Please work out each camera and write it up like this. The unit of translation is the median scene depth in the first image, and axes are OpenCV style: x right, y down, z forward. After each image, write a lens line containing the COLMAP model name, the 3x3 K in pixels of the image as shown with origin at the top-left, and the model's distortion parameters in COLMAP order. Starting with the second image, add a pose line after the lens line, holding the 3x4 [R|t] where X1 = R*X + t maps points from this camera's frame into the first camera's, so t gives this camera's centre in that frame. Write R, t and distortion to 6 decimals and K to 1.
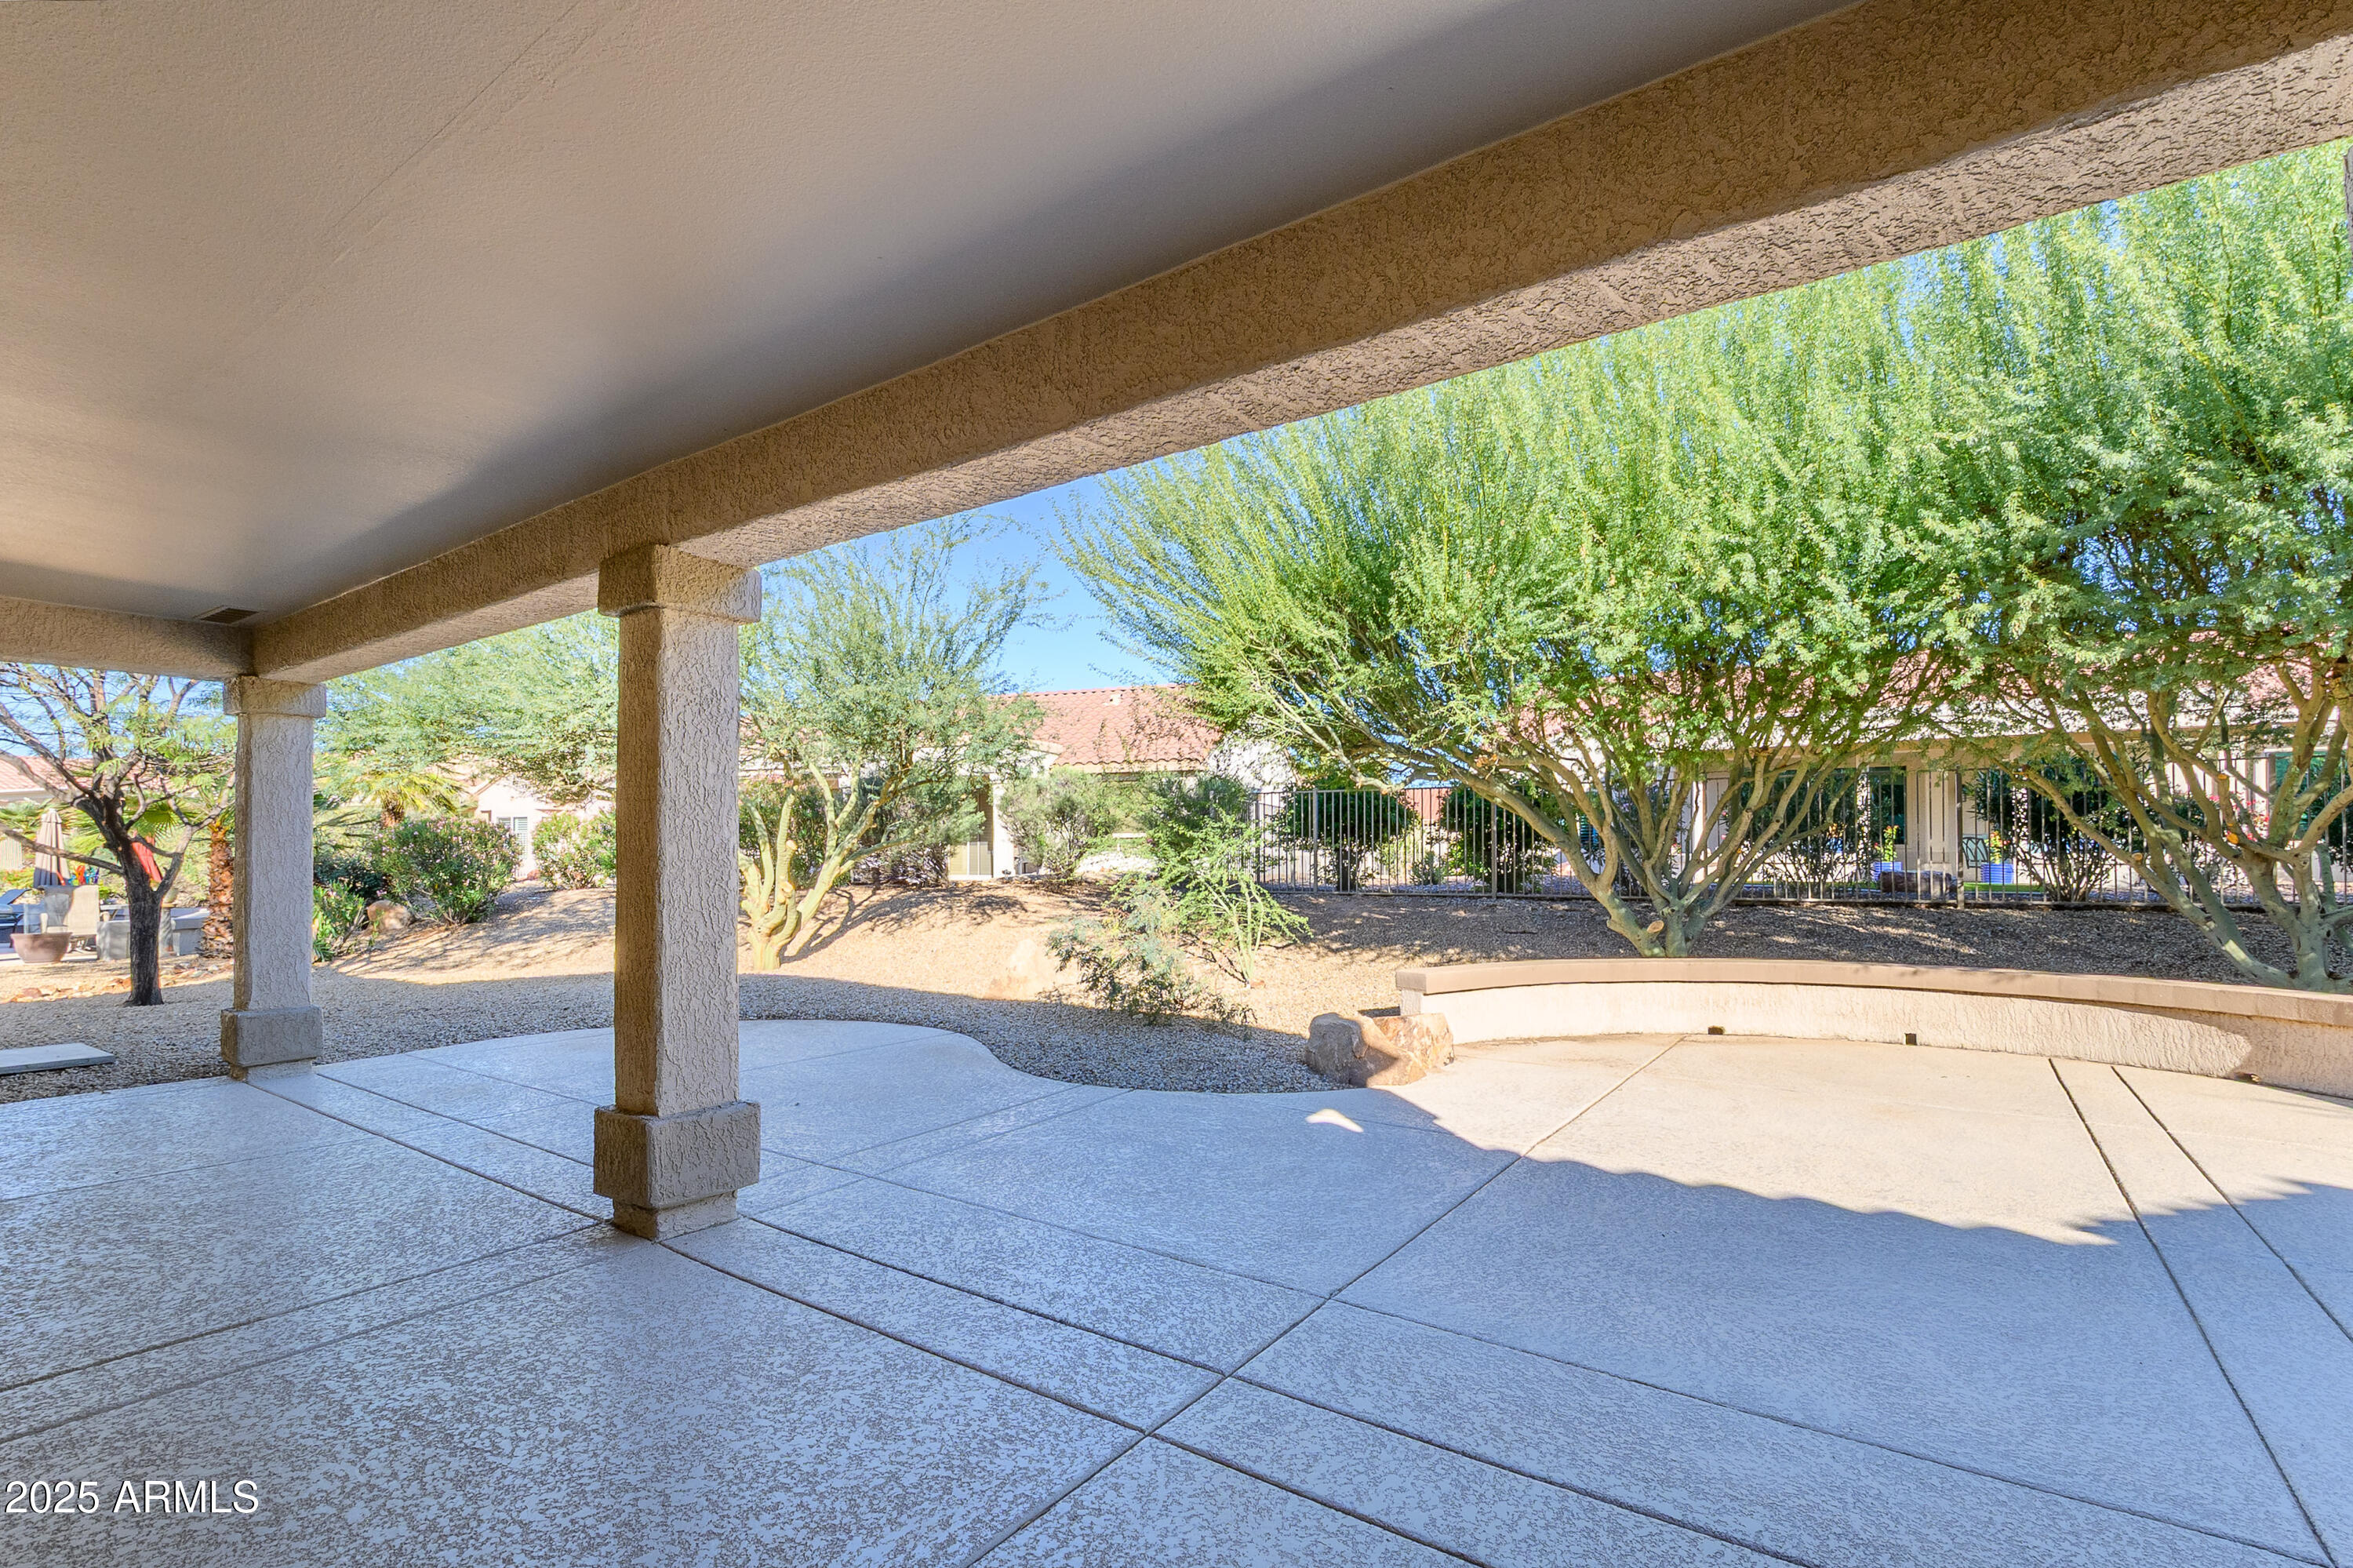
lens RADIAL K [[1069.7, 0, 1168.7], [0, 1069.7, 824.0], [0, 0, 1]] dist [0.001663, -0.000338]
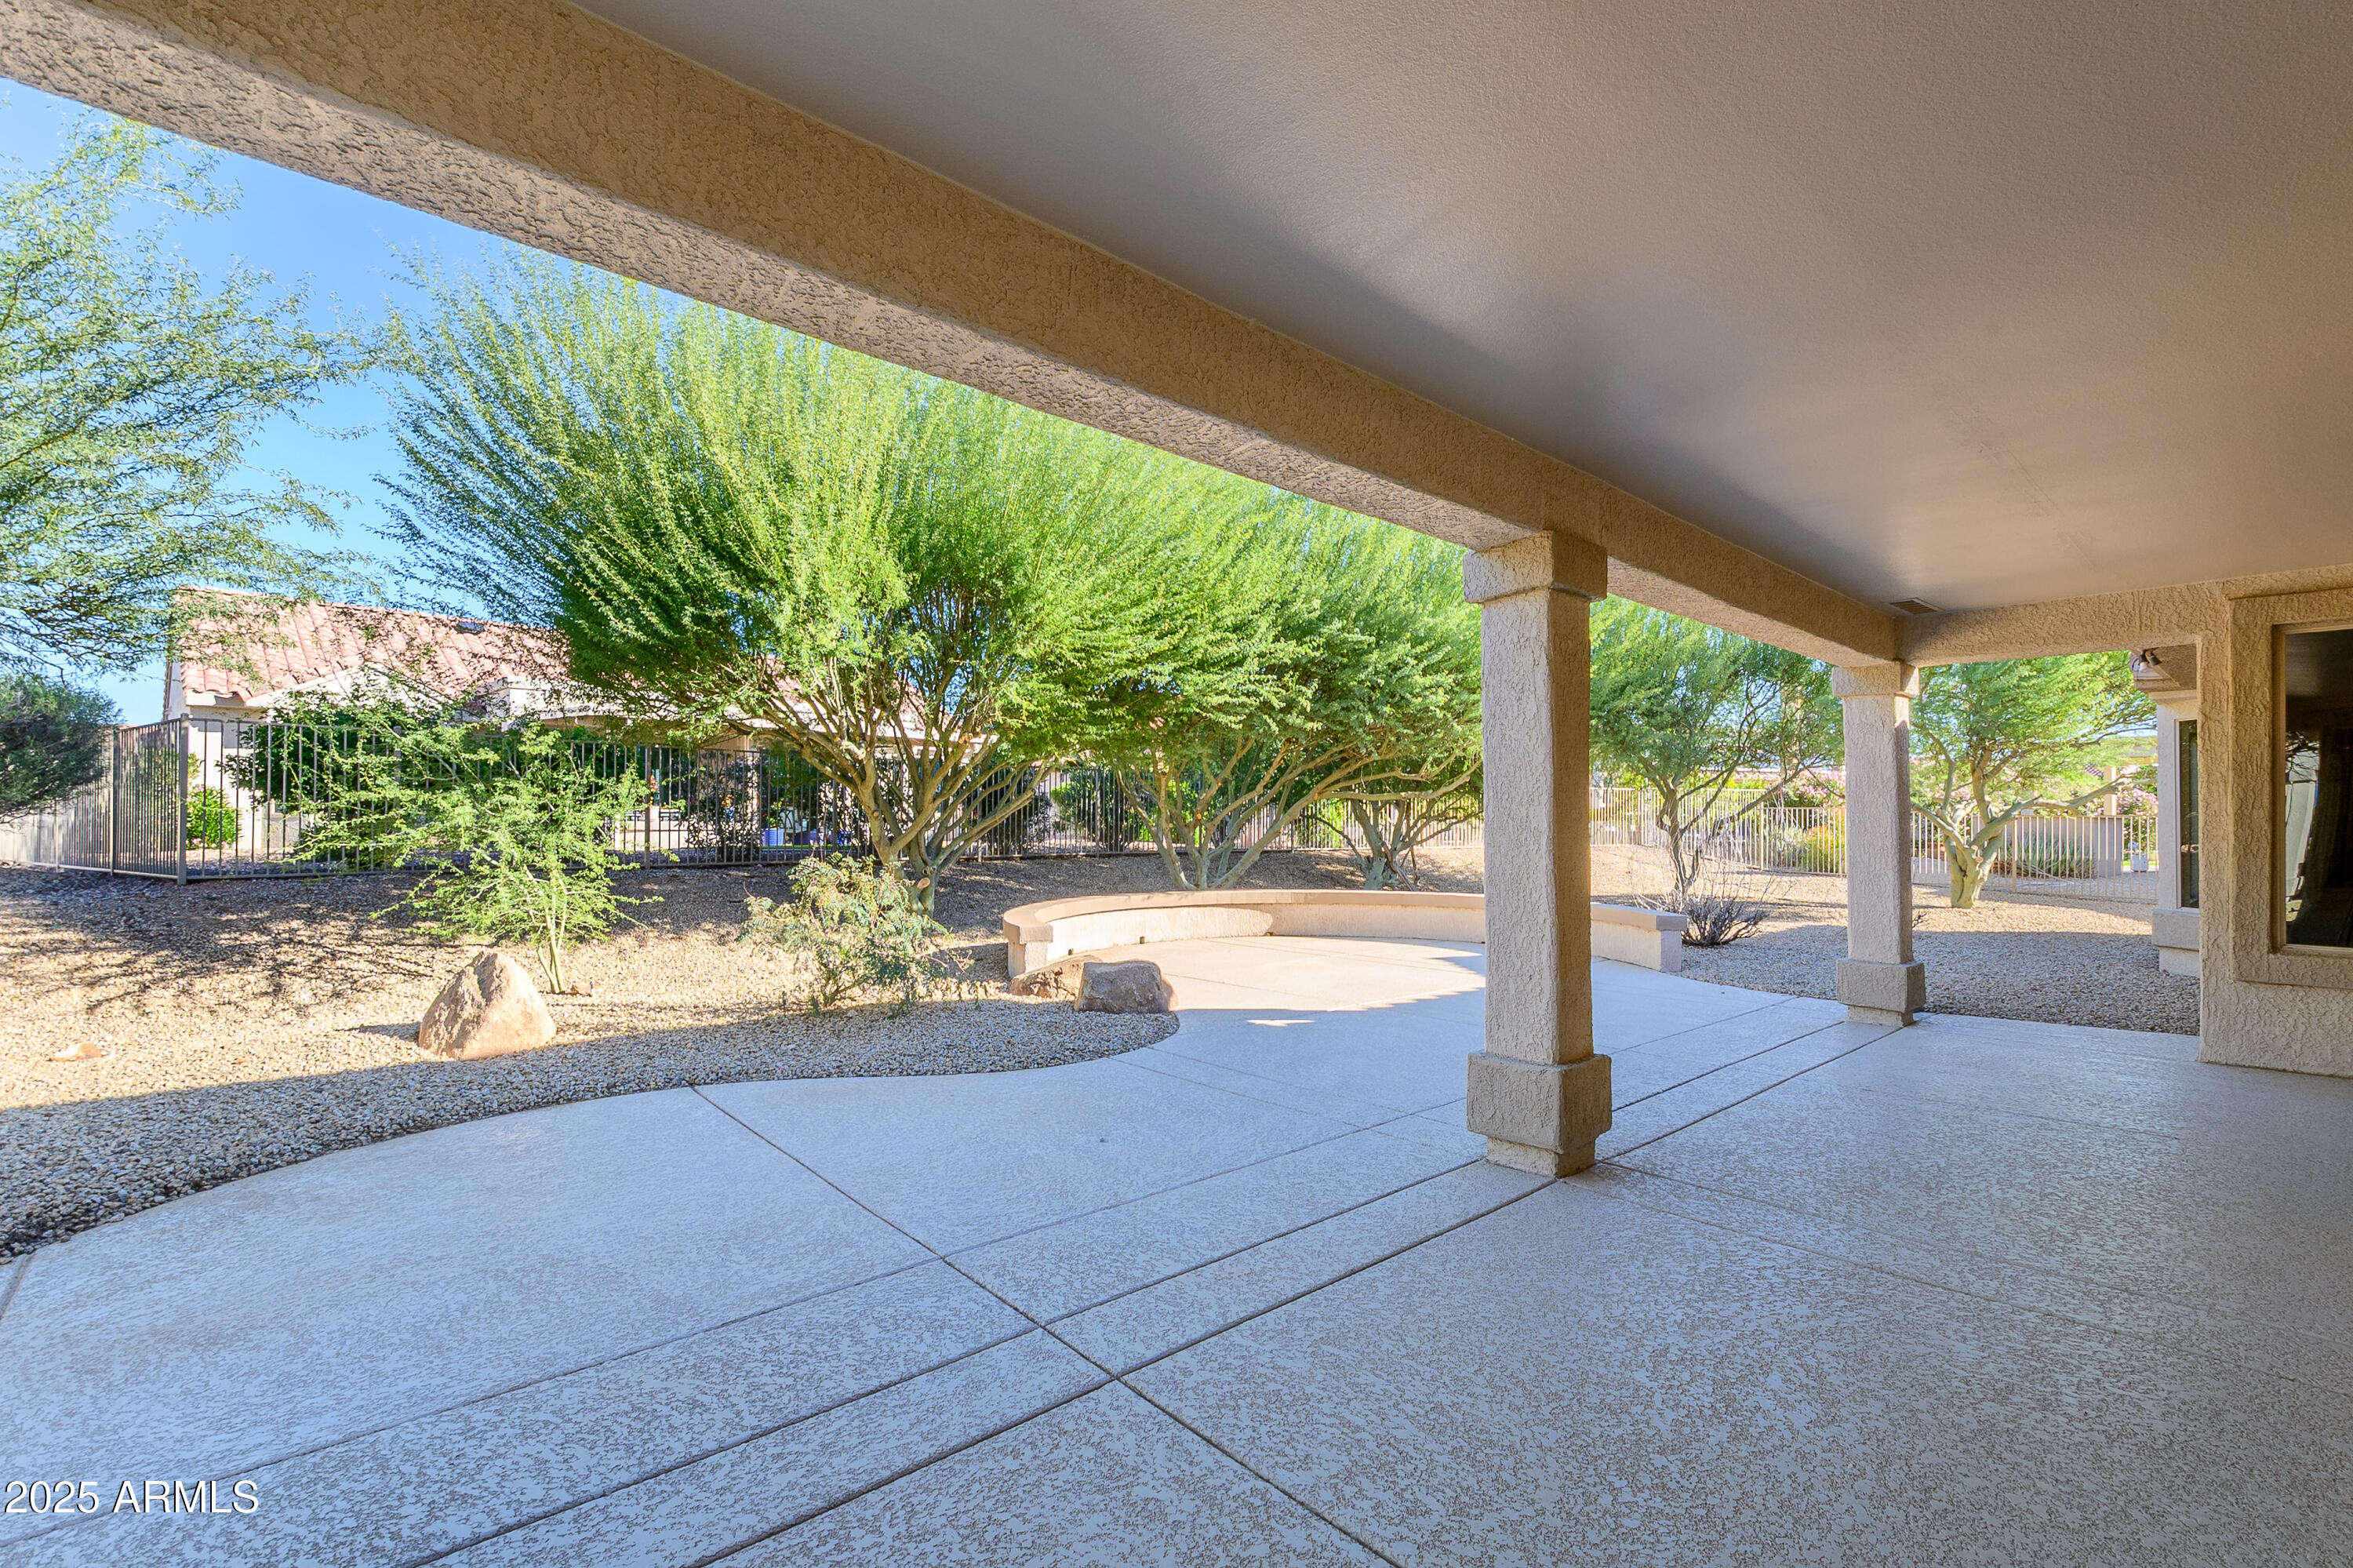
lens RADIAL K [[1069.7, 0, 1168.7], [0, 1069.7, 824.0], [0, 0, 1]] dist [0.001663, -0.000338]
pose [[0.209696, 0.005657, 0.977750, -1.818905], [-0.034490, 0.999404, 0.001614, 0.045306], [-0.977158, -0.034061, 0.209766, 1.308032]]
